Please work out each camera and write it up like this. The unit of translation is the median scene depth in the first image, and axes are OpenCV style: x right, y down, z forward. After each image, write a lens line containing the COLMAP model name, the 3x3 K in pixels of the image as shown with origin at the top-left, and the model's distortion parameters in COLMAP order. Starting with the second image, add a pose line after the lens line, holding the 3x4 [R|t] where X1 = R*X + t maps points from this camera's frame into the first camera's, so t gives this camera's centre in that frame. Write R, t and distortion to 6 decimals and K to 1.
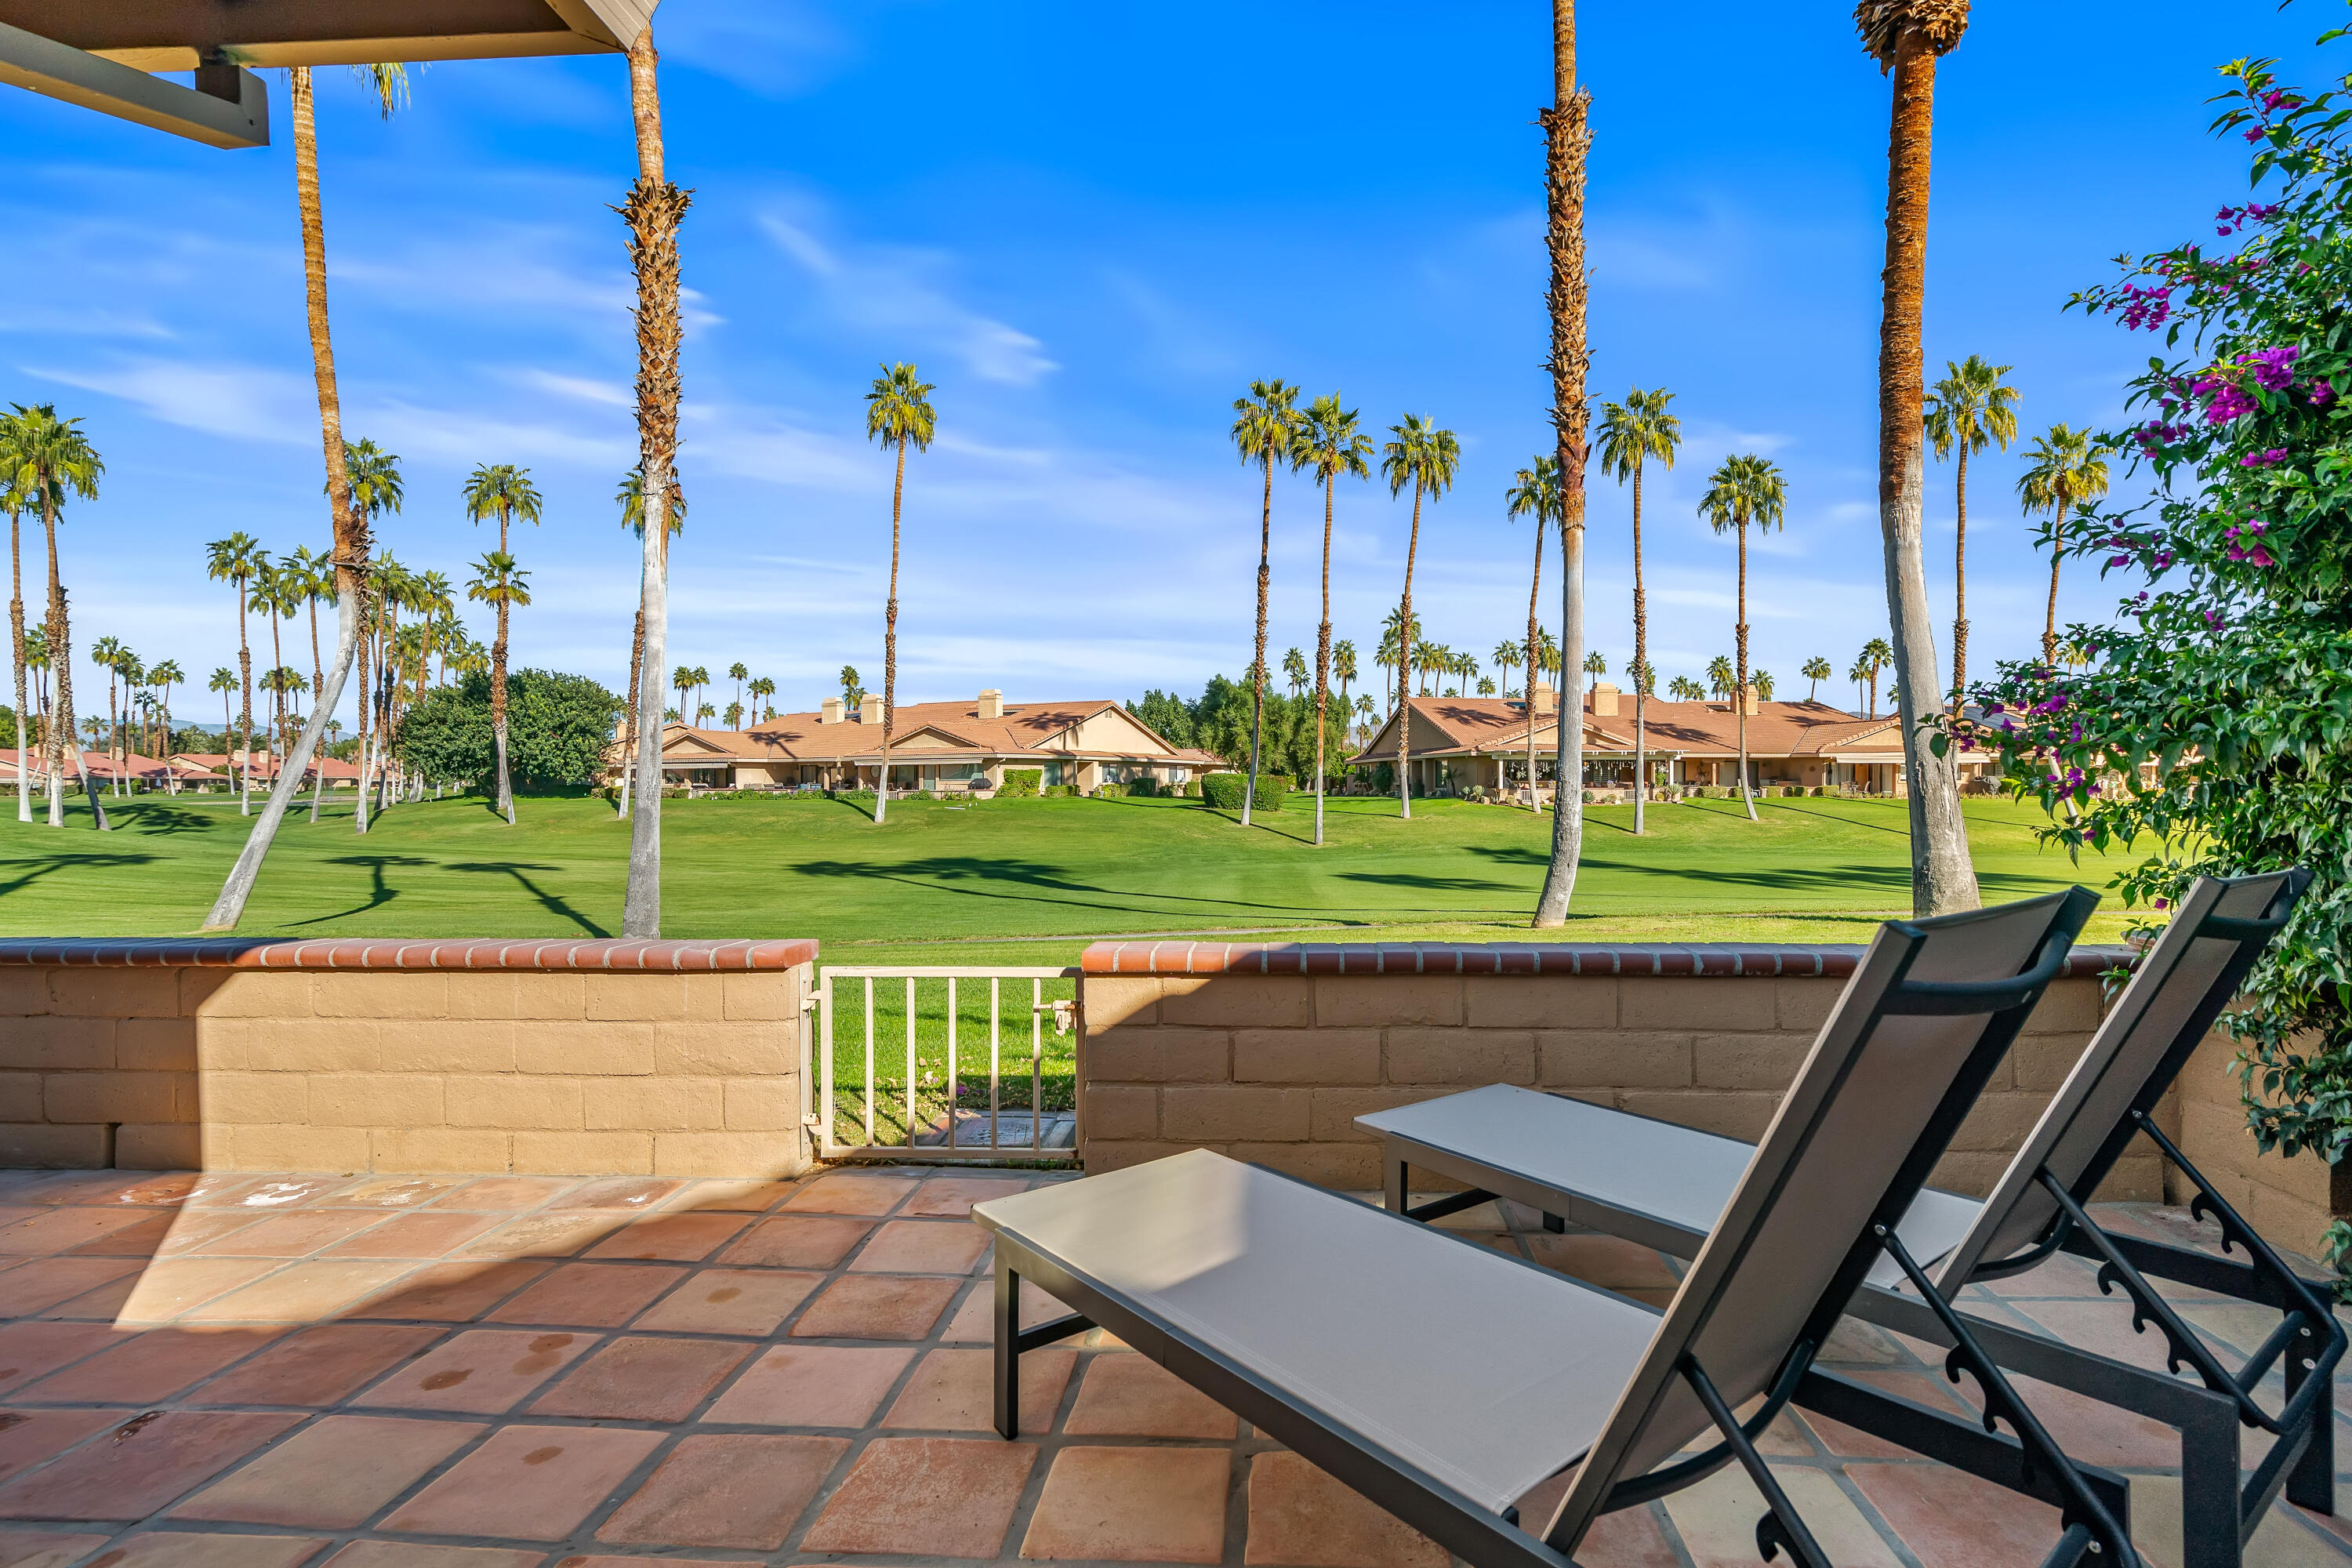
lens RADIAL K [[1147.0, 0, 1237.5], [0, 1147.0, 782.3], [0, 0, 1]] dist [0.006276, 0.000382]
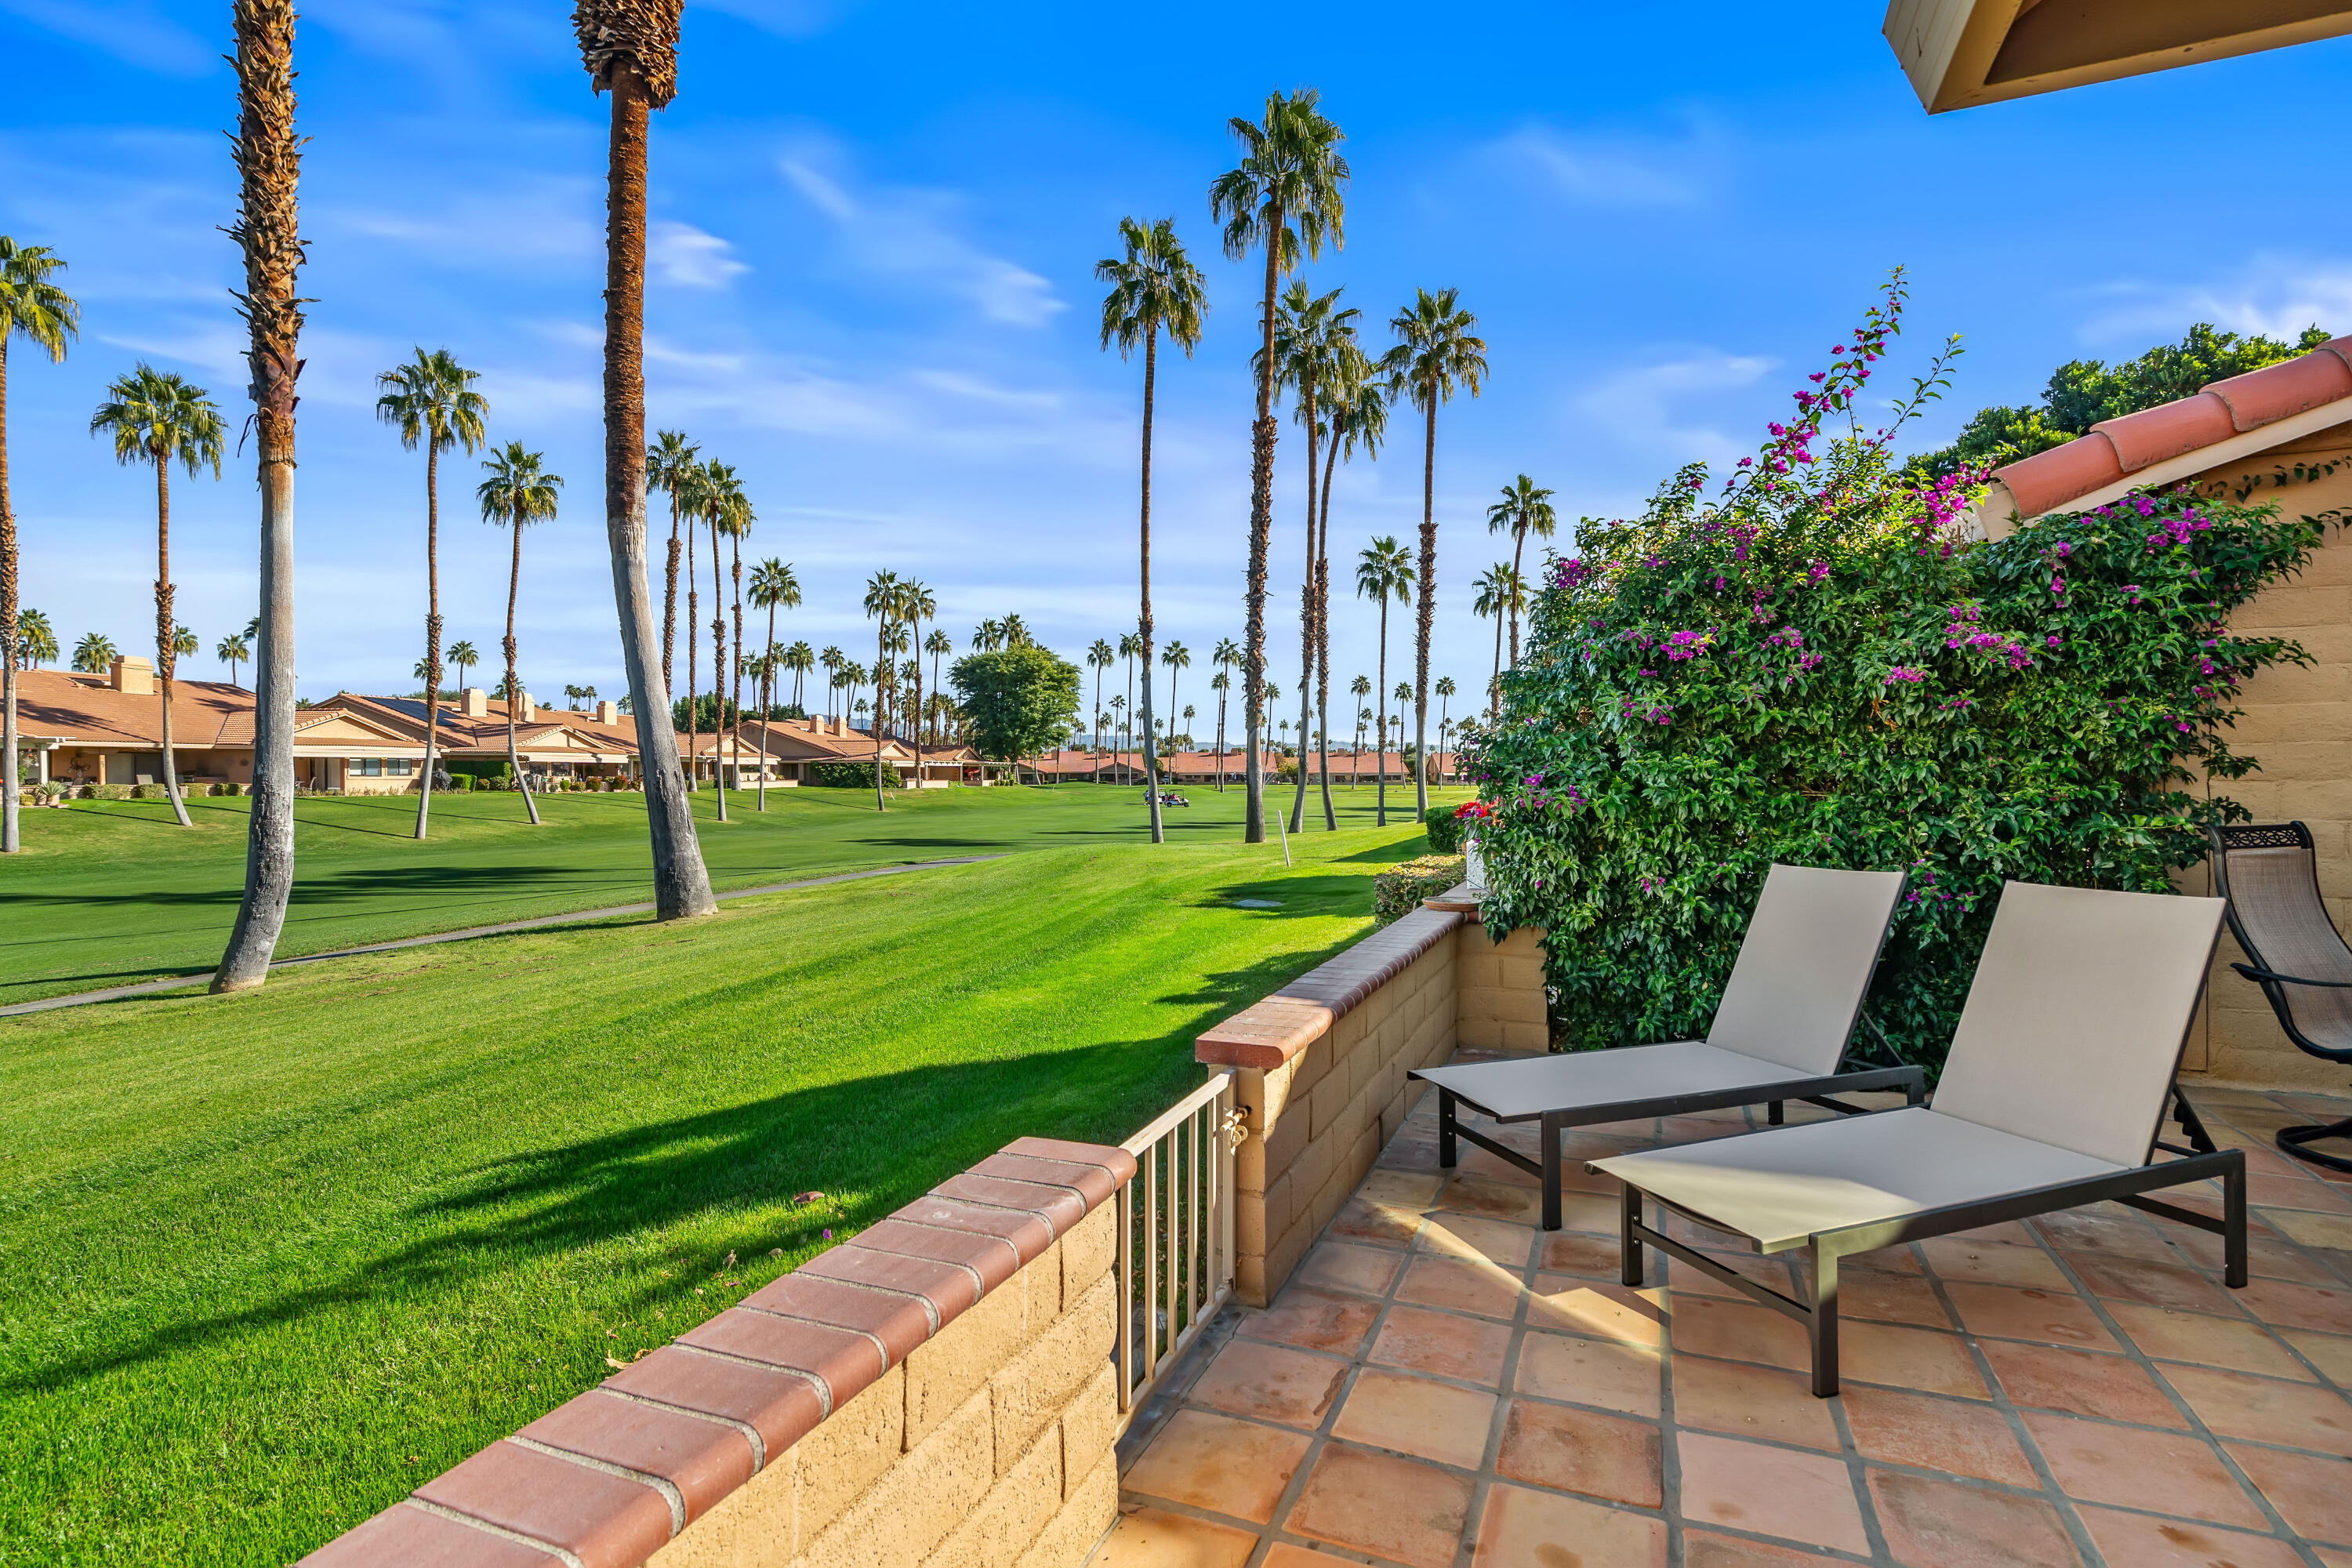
lens RADIAL K [[1149.8, 0, 1165.3], [0, 1149.8, 781.1], [0, 0, 1]] dist [0.002955, -0.000399]
pose [[0.332057, -0.007638, 0.943228, -0.091757], [-0.000495, 0.999966, 0.008271, -0.005985], [-0.943259, -0.003213, 0.332042, 0.072290]]
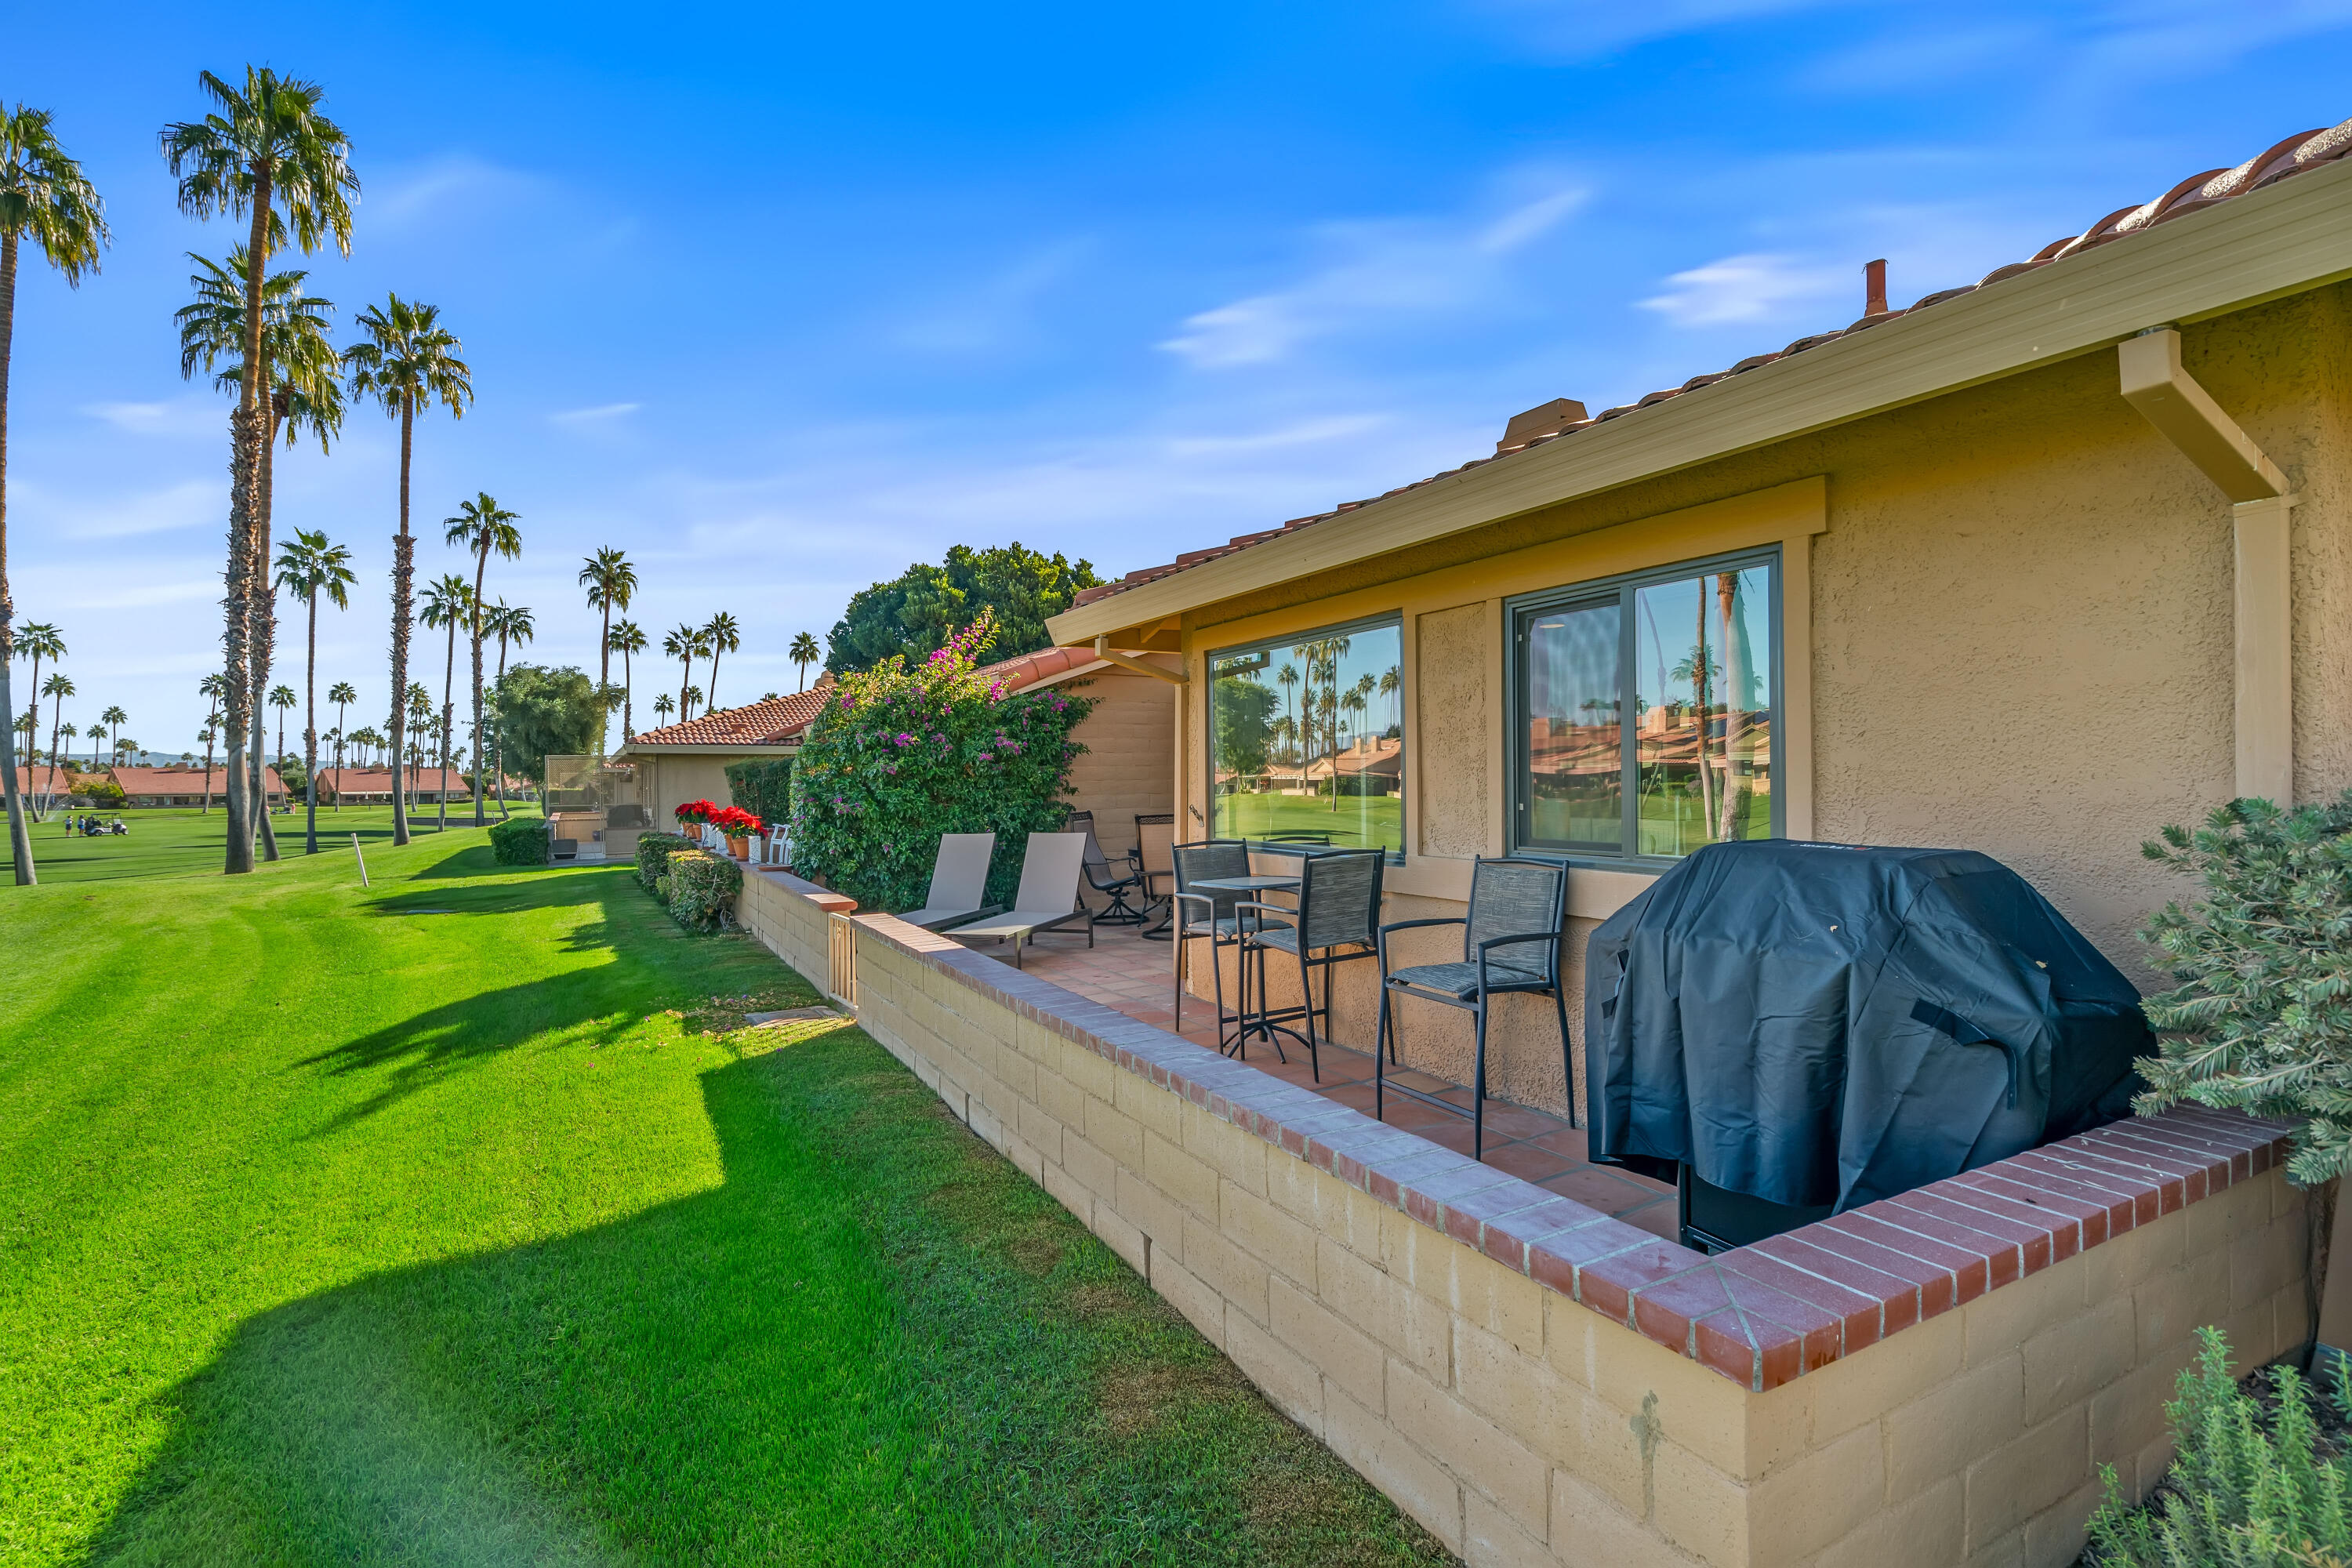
lens RADIAL K [[1066.6, 0, 1171.0], [0, 1066.6, 777.6], [0, 0, 1]] dist [0.000200, 0.000083]
pose [[-0.534731, 0.008721, 0.844978, -0.248160], [0.006408, 0.999960, -0.006265, -0.009159], [-0.844998, 0.002064, -0.534765, 0.167879]]
